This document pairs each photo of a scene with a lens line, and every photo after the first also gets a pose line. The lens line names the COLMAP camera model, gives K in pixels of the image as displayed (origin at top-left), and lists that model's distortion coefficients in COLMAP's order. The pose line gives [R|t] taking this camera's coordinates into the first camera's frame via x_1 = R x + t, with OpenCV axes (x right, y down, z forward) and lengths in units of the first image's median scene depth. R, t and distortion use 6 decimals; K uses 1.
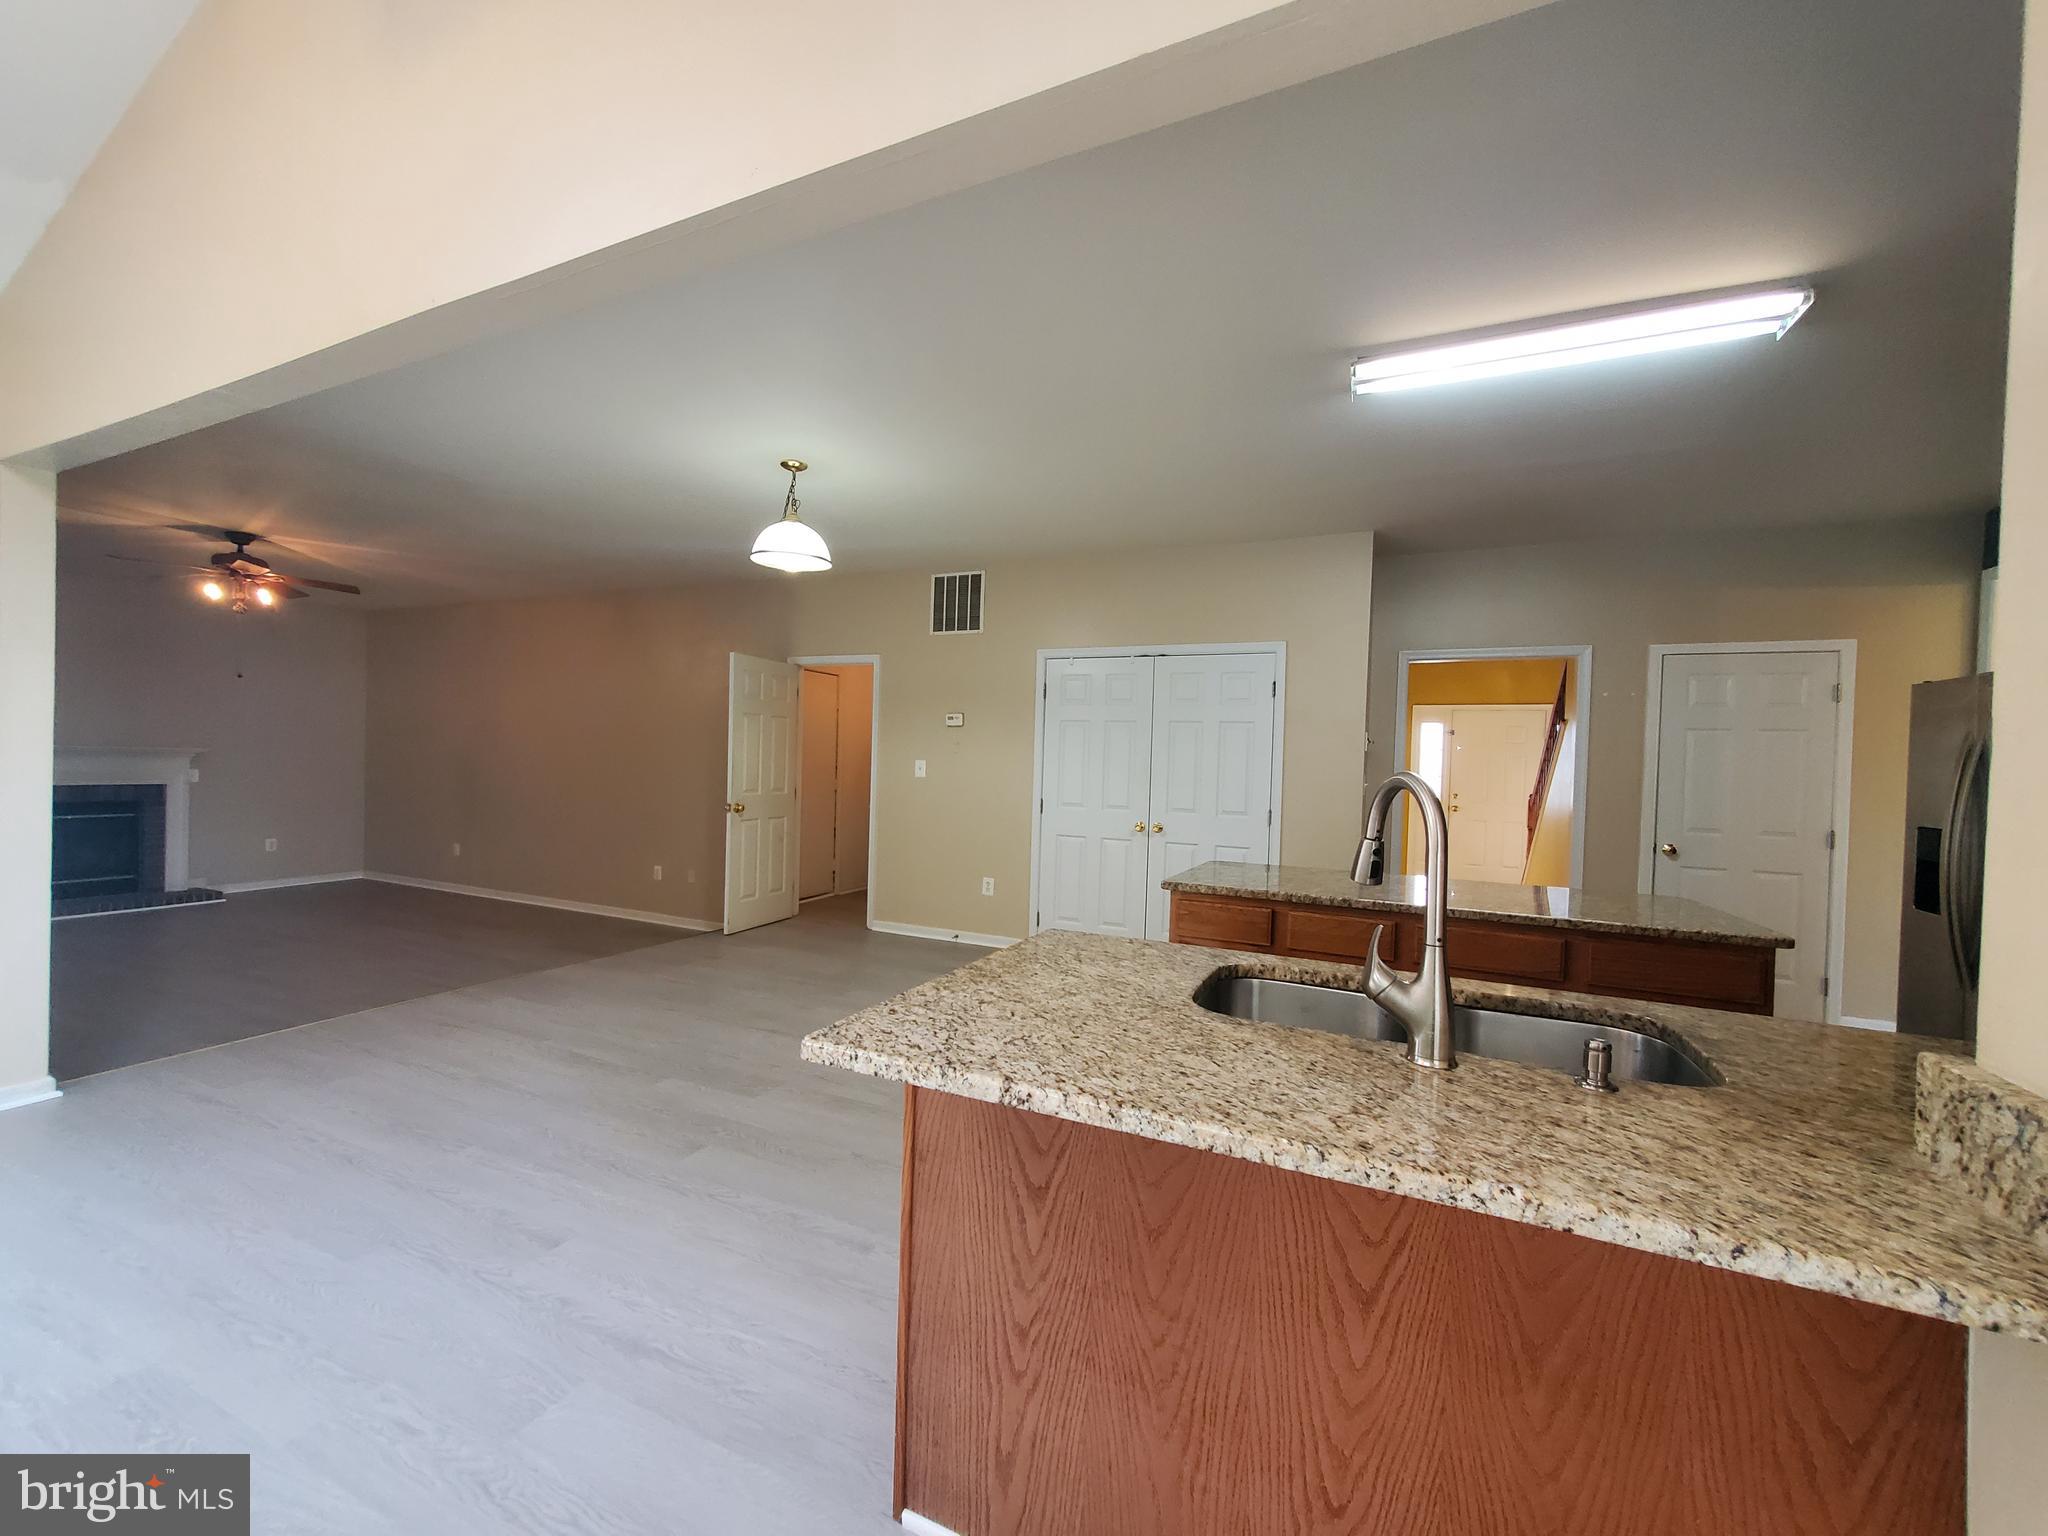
lens RADIAL K [[806.7, 0, 1019.7], [0, 806.7, 776.2], [0, 0, 1]] dist [0.007737, -0.003020]
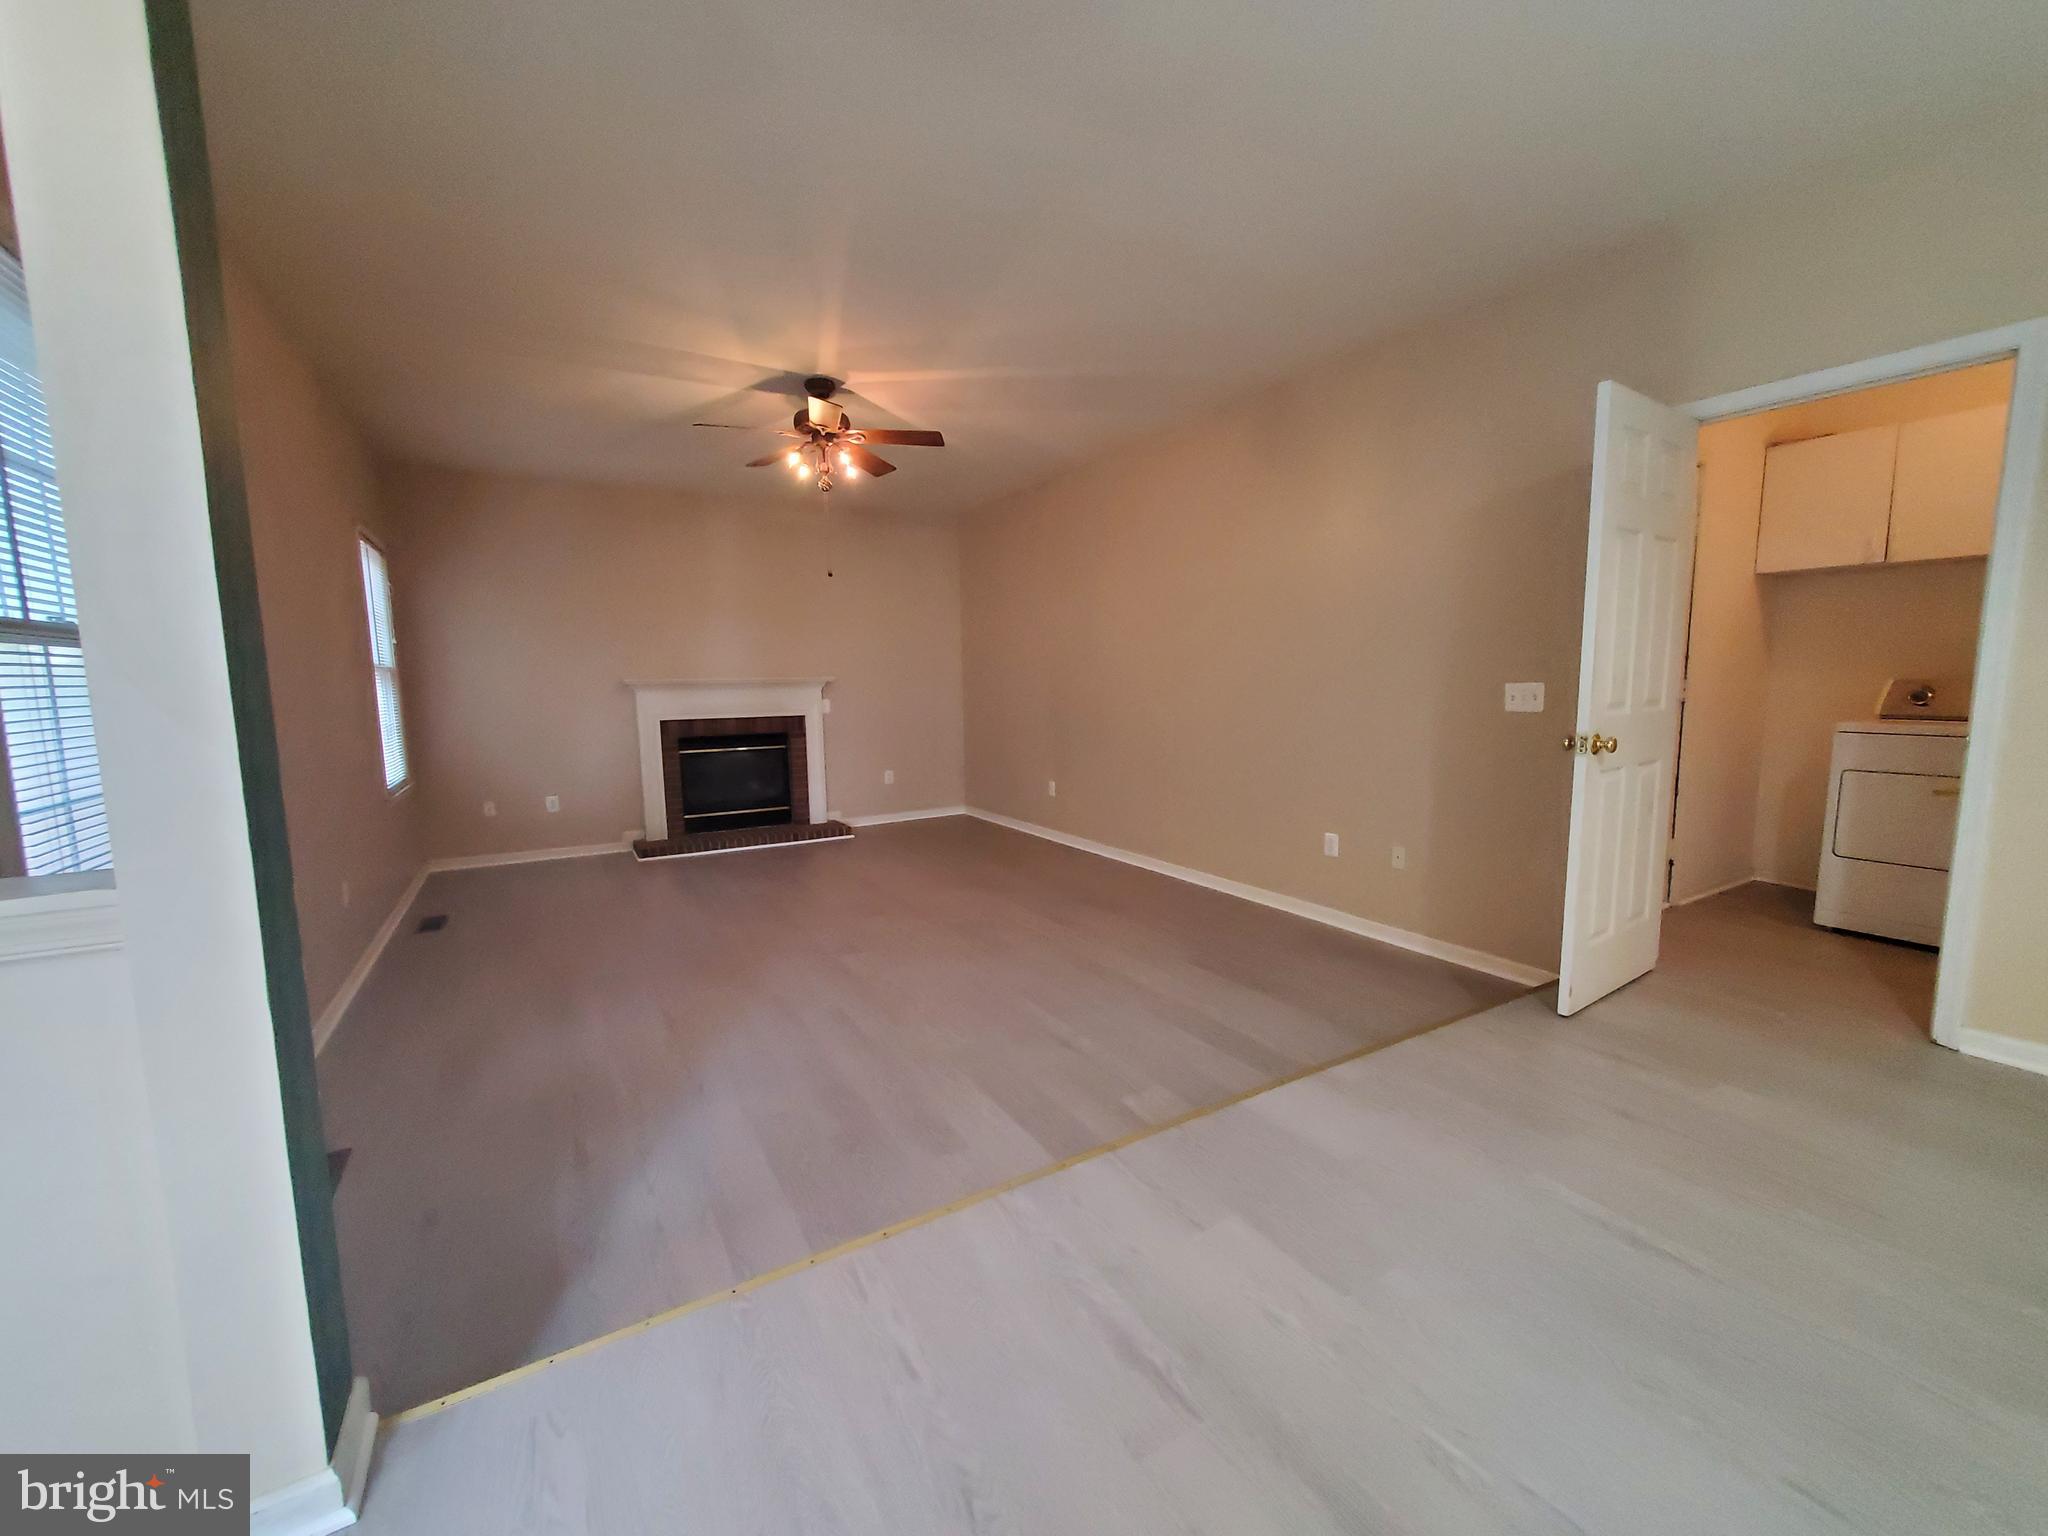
lens RADIAL K [[806.7, 0, 1024.0], [0, 806.7, 774.0], [0, 0, 1]] dist [0.007737, -0.003020]
pose [[0.818031, 0.023306, -0.574702, -0.286658], [0.031674, 0.995837, 0.085469, 0.005772], [0.574302, -0.088120, 0.813887, 0.366838]]
